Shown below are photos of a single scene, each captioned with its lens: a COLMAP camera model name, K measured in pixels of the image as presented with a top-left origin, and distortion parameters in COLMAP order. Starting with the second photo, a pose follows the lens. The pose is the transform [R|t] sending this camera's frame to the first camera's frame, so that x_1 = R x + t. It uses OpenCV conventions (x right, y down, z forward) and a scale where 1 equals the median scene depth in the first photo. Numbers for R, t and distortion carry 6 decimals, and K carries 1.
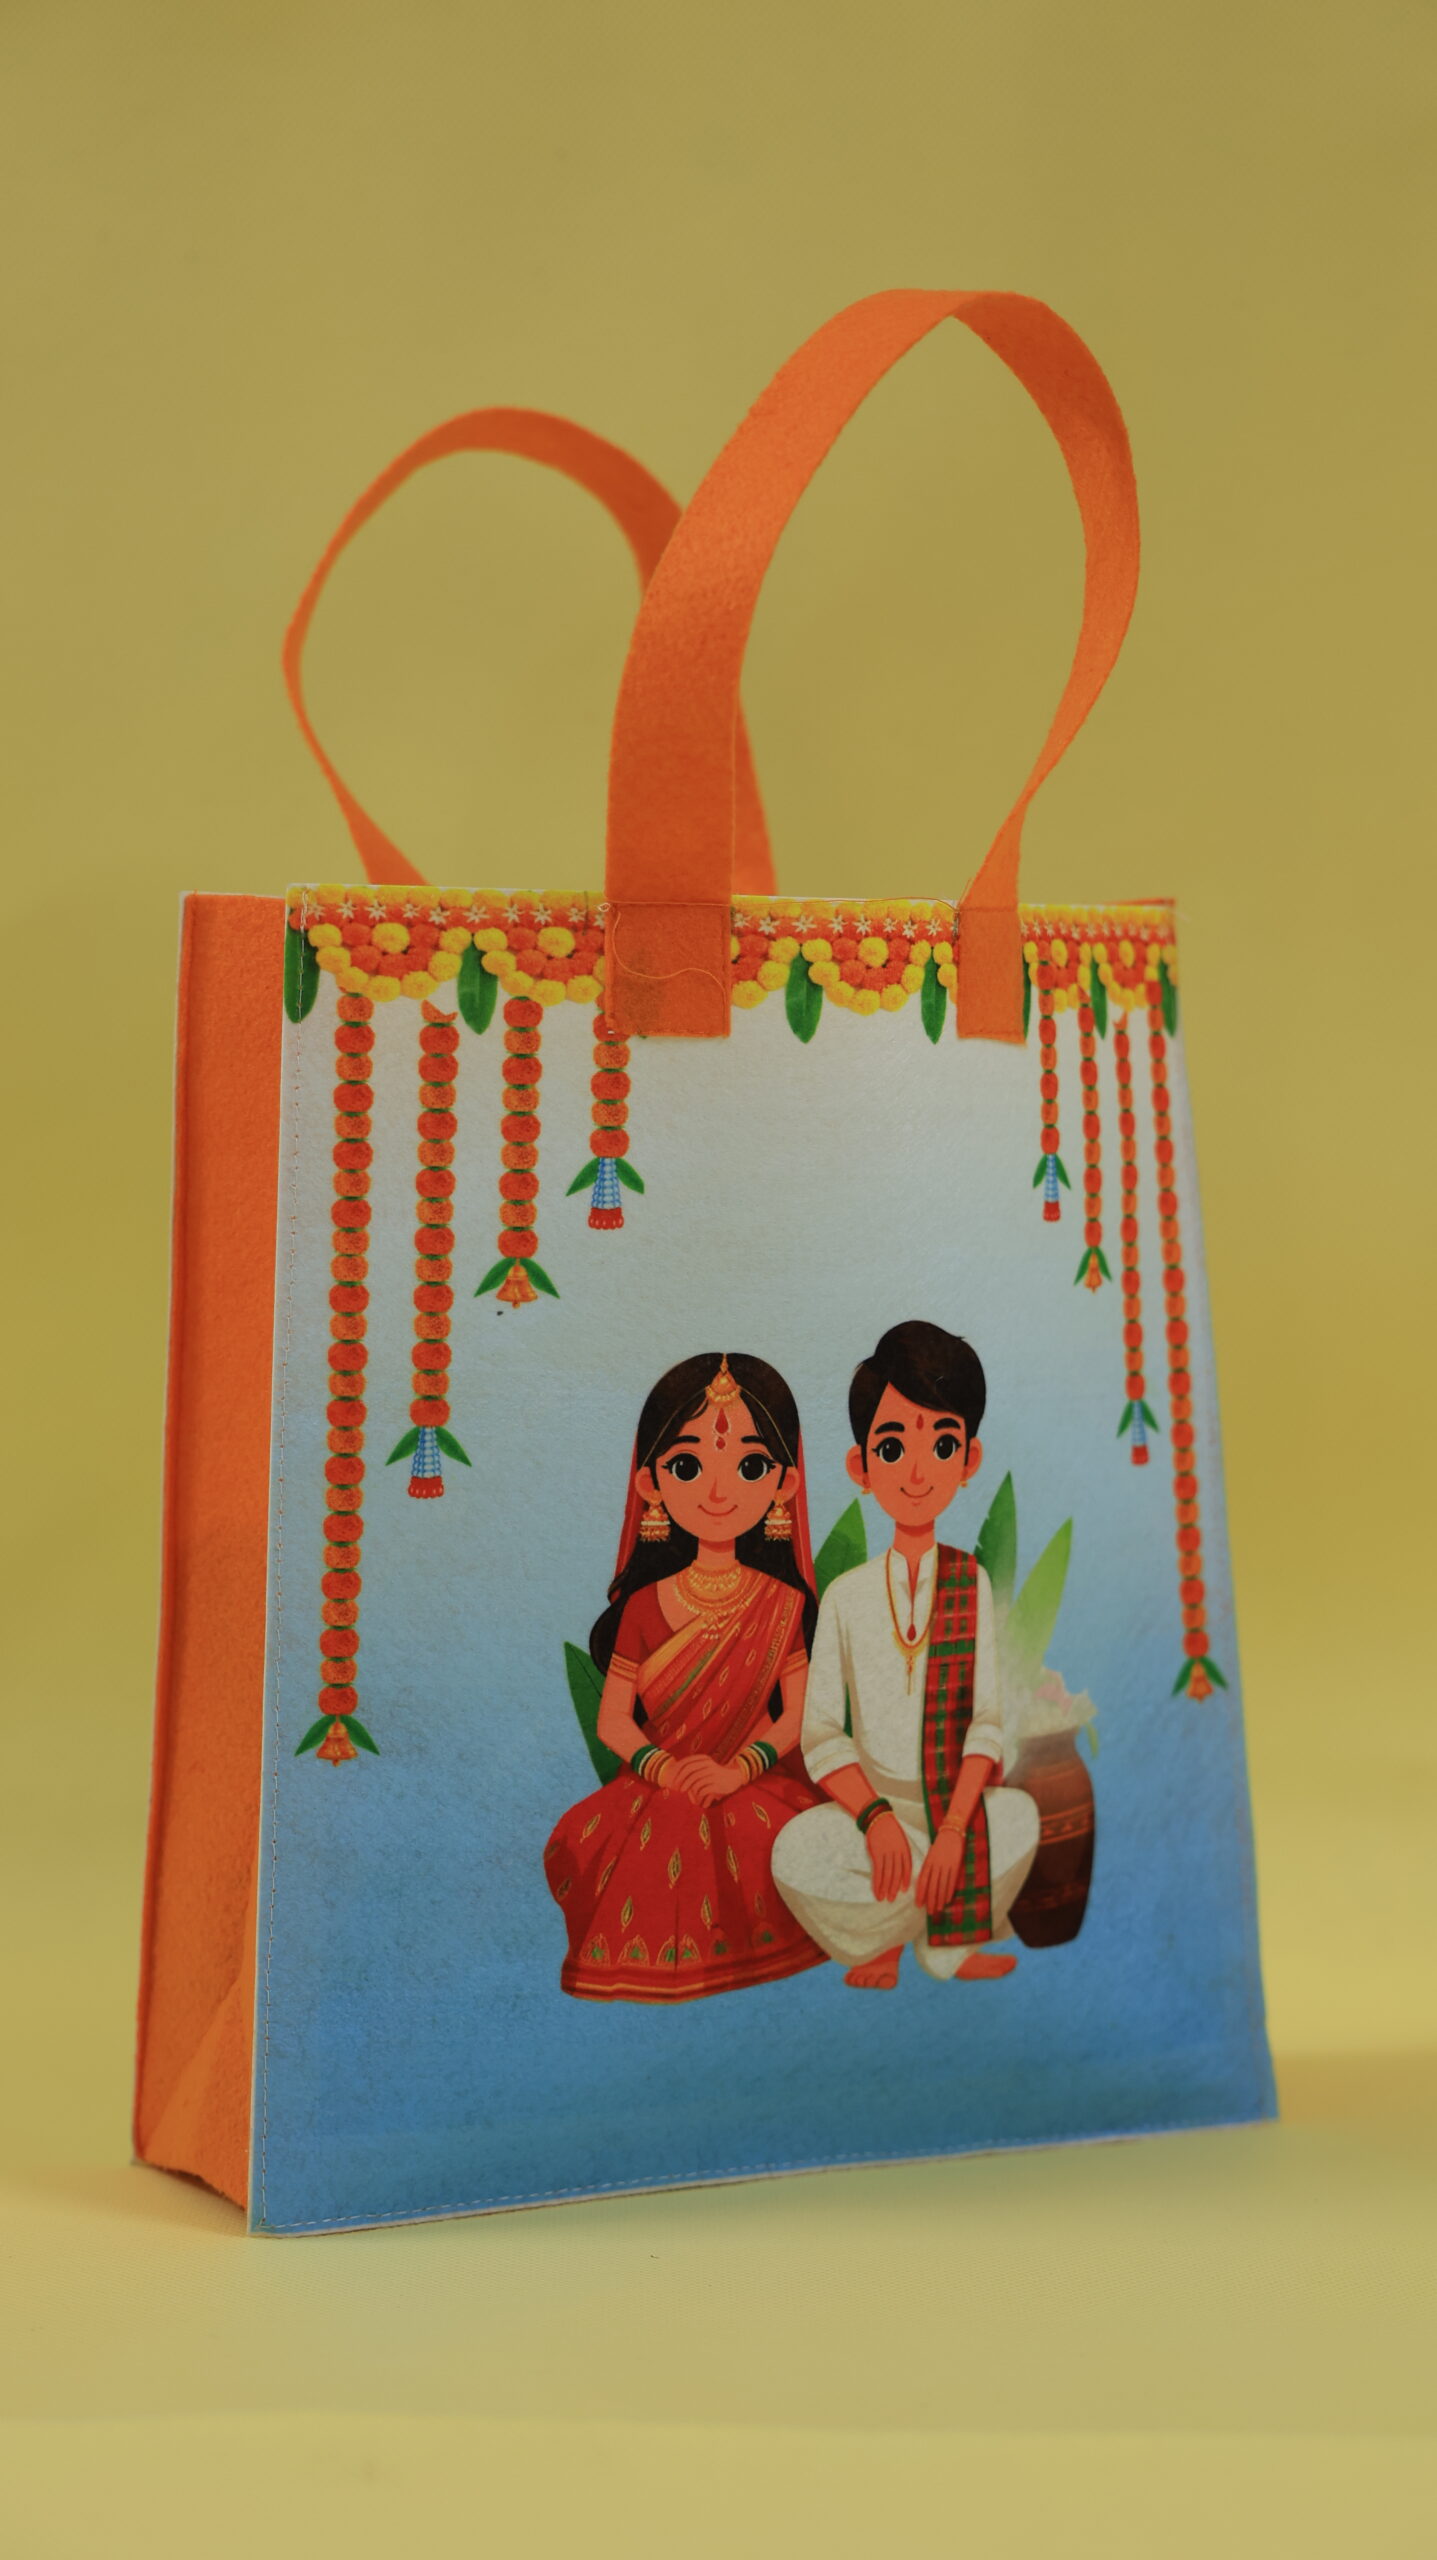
lens RADIAL K [[5137.0, 0, 729.4], [0, 5137.0, 1268.5], [0, 0, 1]] dist [0.232491, 0.000000]
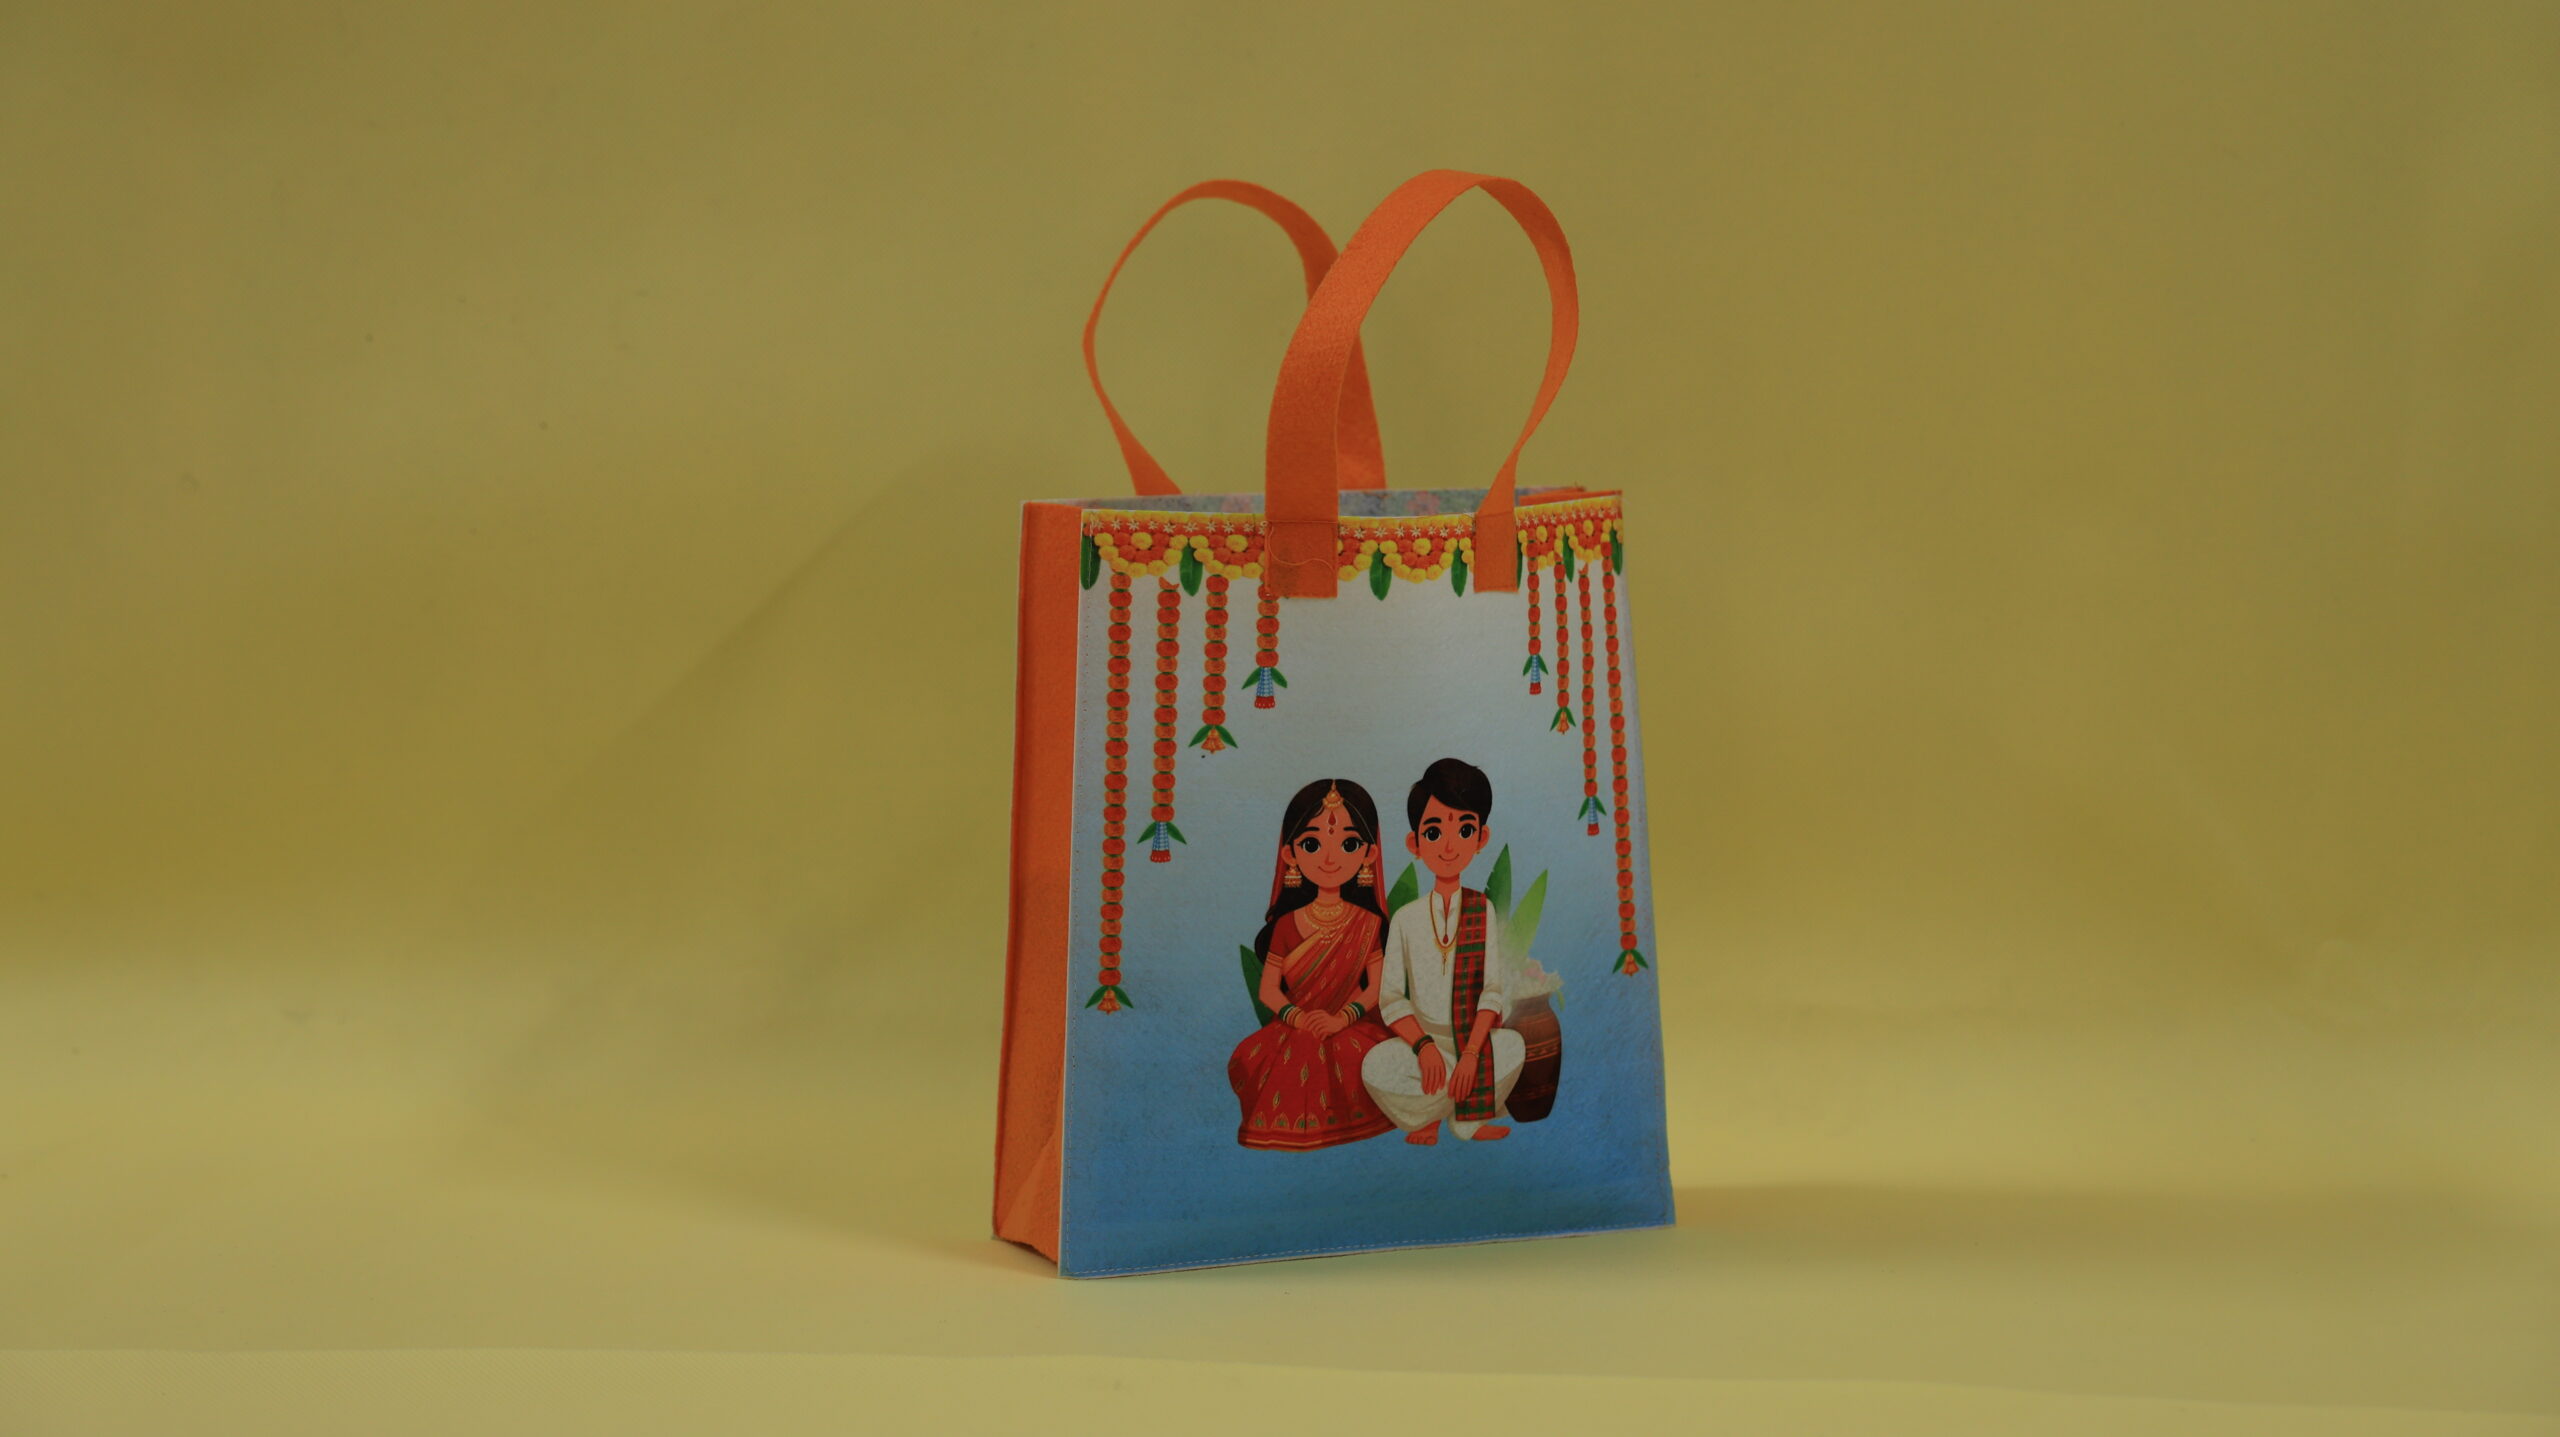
lens RADIAL K [[5137.0, 0, 1291.7], [0, 5137.0, 719.0], [0, 0, 1]] dist [0.232491, 0.000000]
pose [[0.998584, 0.008746, -0.052482, 0.074339], [-0.005665, 0.998267, 0.058568, -0.103301], [0.052904, -0.058188, 0.996903, -0.710124]]
